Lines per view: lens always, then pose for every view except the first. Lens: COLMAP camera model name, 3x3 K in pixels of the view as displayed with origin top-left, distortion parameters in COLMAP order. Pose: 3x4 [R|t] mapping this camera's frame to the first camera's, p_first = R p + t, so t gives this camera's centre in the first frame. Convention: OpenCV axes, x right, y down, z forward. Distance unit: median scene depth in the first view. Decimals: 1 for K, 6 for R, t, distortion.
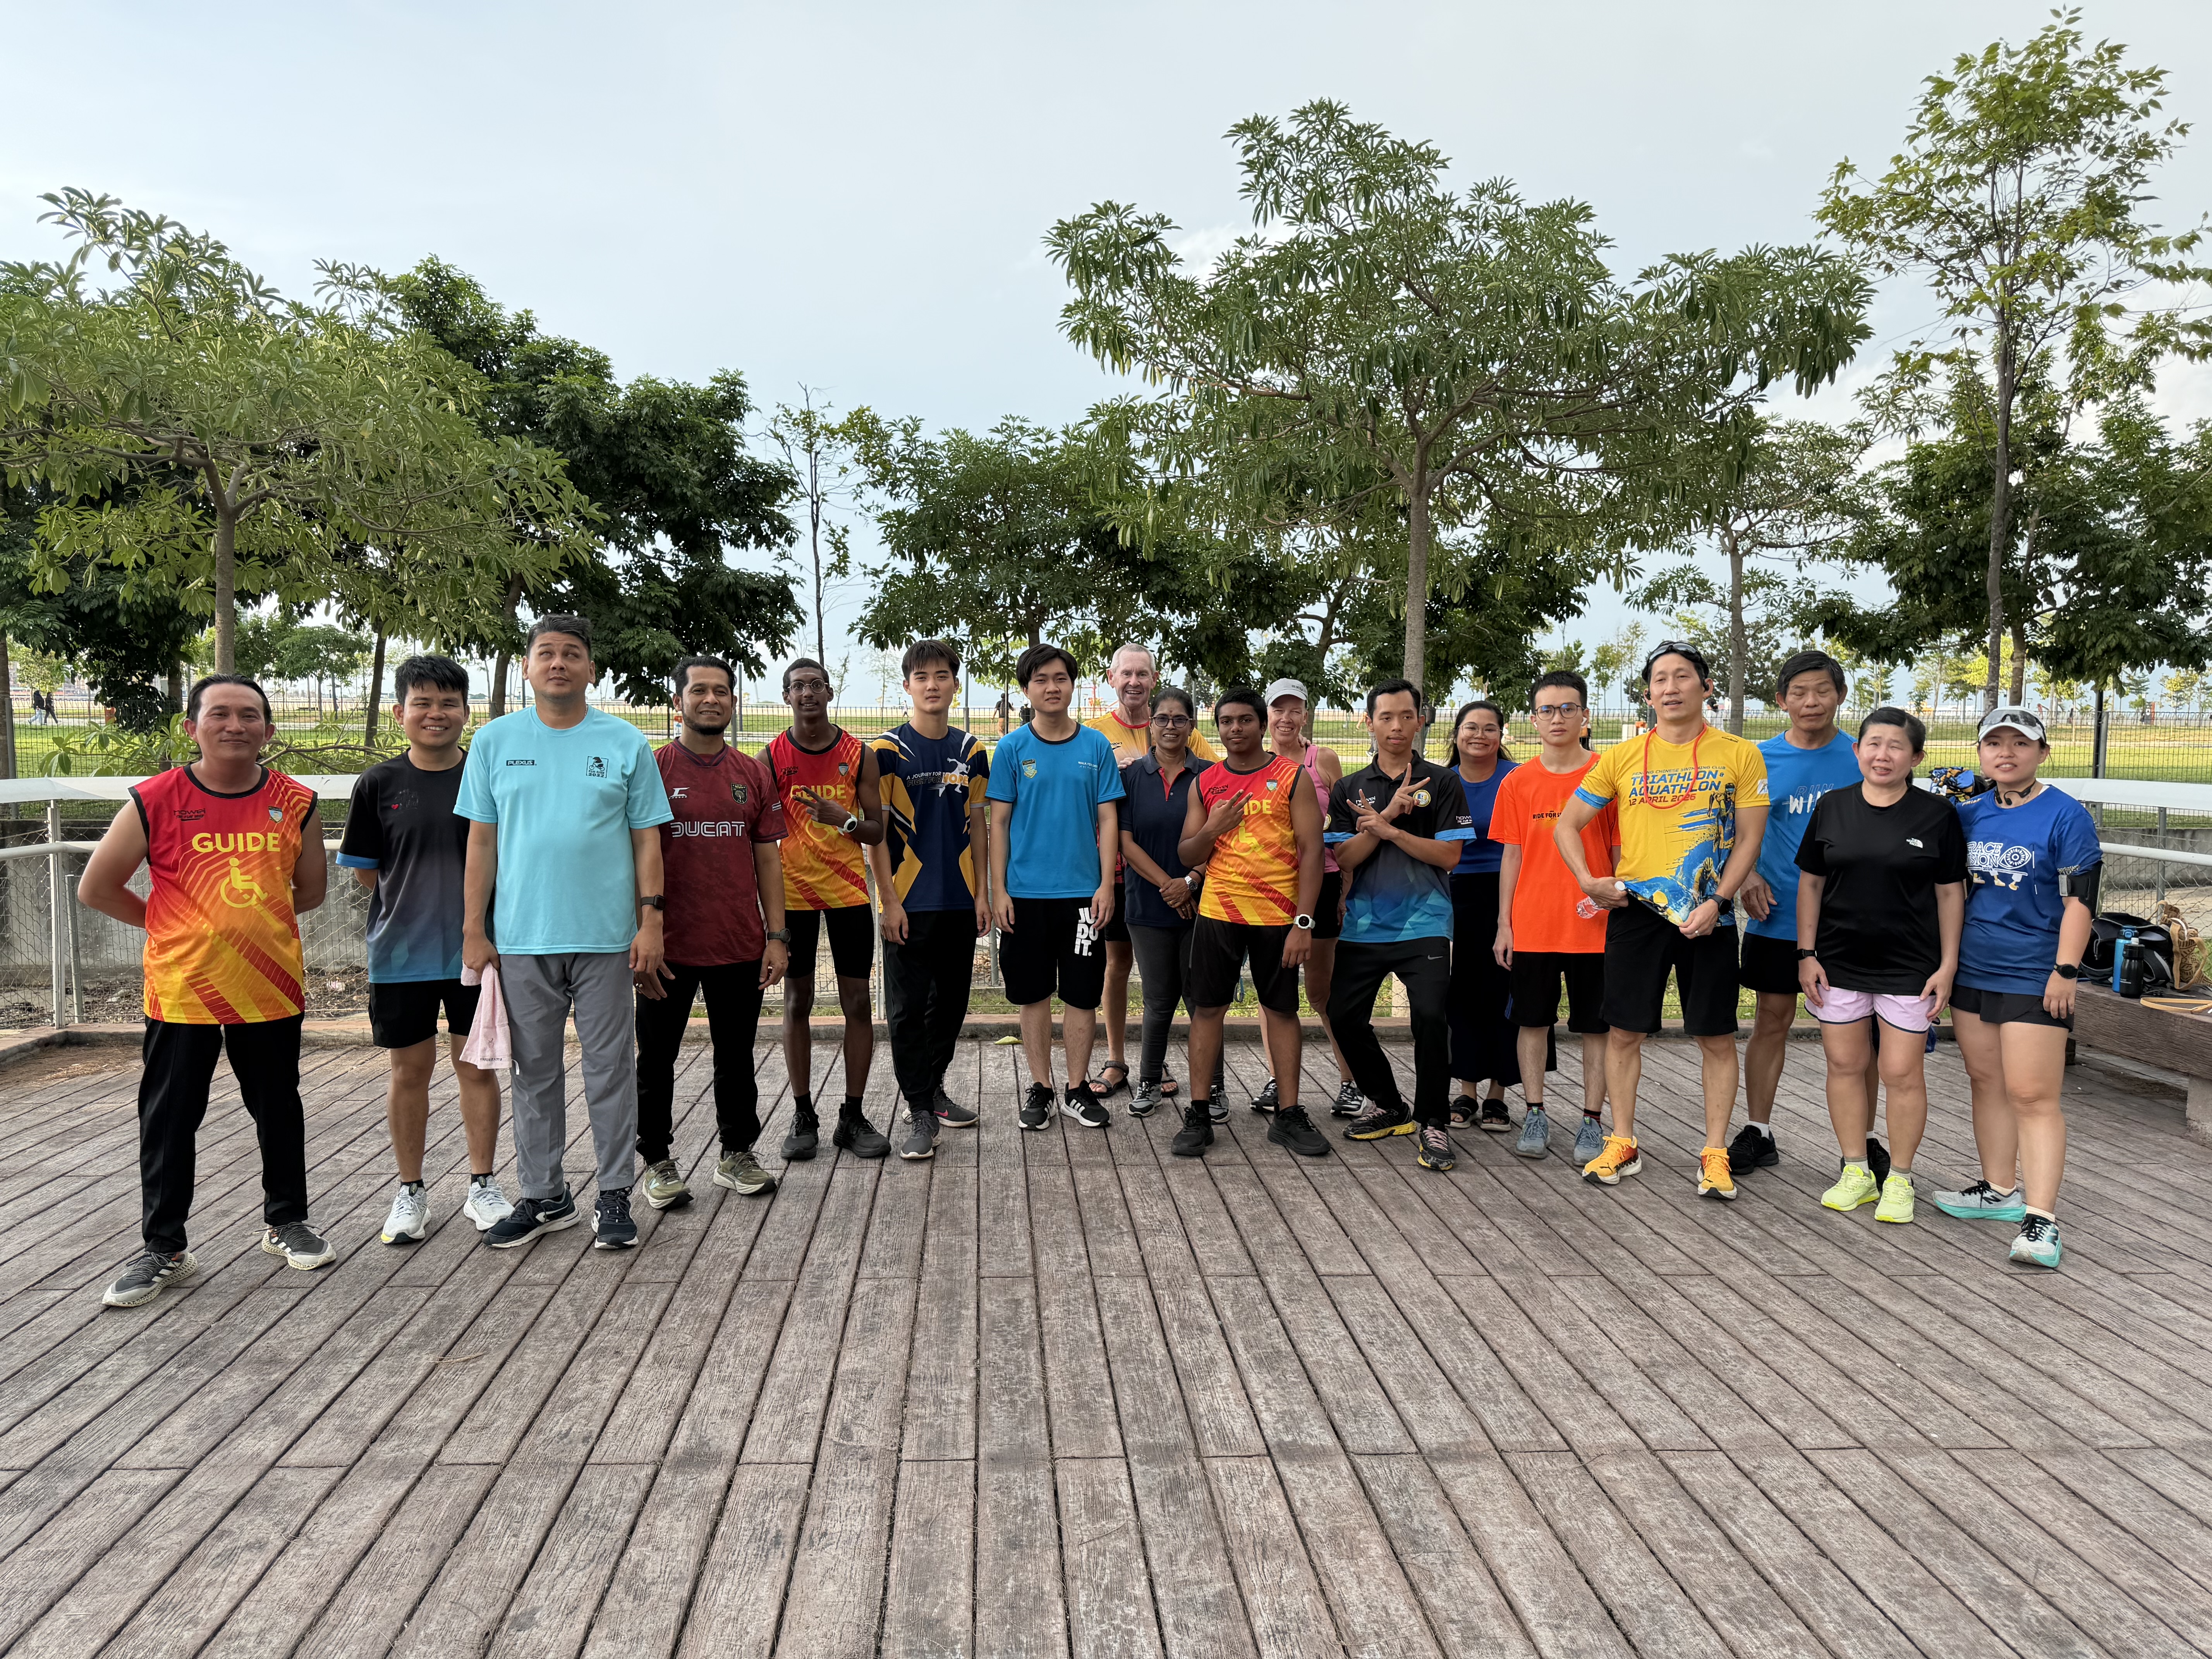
lens RADIAL K [[1566.8, 0, 1099.9], [0, 1566.8, 827.7], [0, 0, 1]] dist [0.035475, -0.041294]
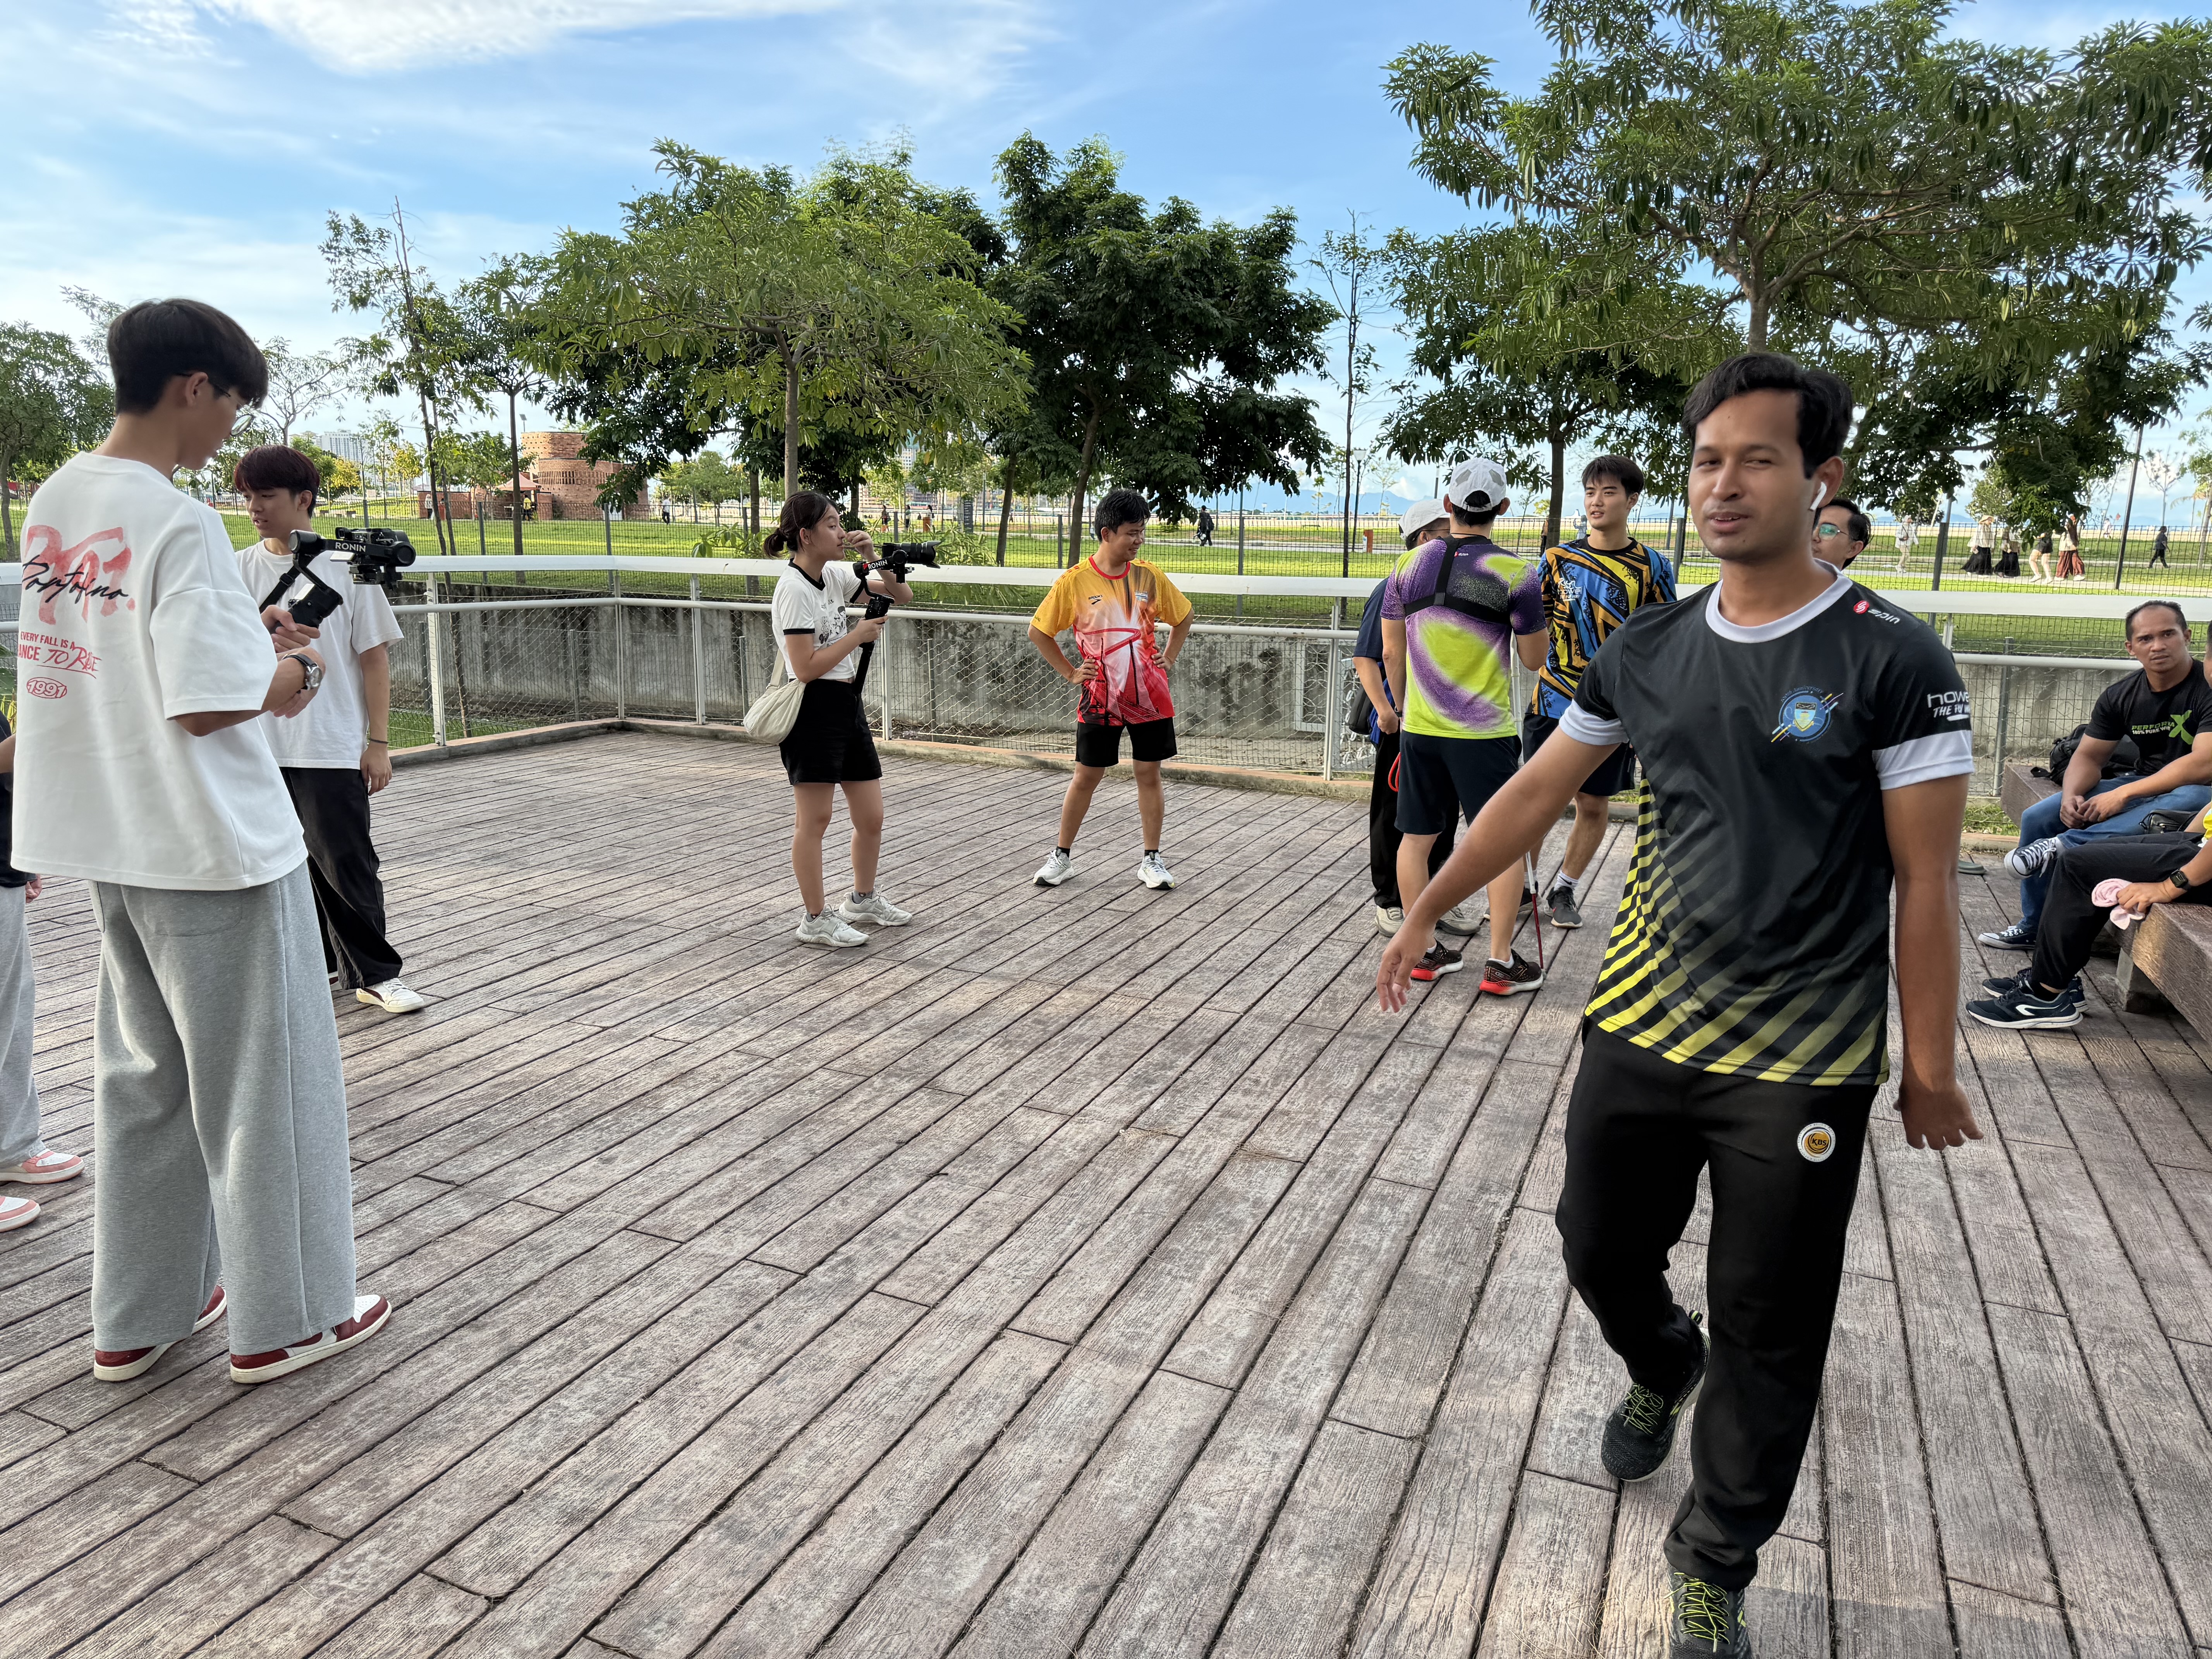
lens RADIAL K [[1566.8, 0, 1109.1], [0, 1566.8, 814.1], [0, 0, 1]] dist [0.035475, -0.041294]
pose [[0.891984, 0.093578, -0.442275, 0.369213], [-0.045655, 0.991986, 0.117812, 0.012527], [0.449755, -0.084895, 0.889108, -0.134403]]
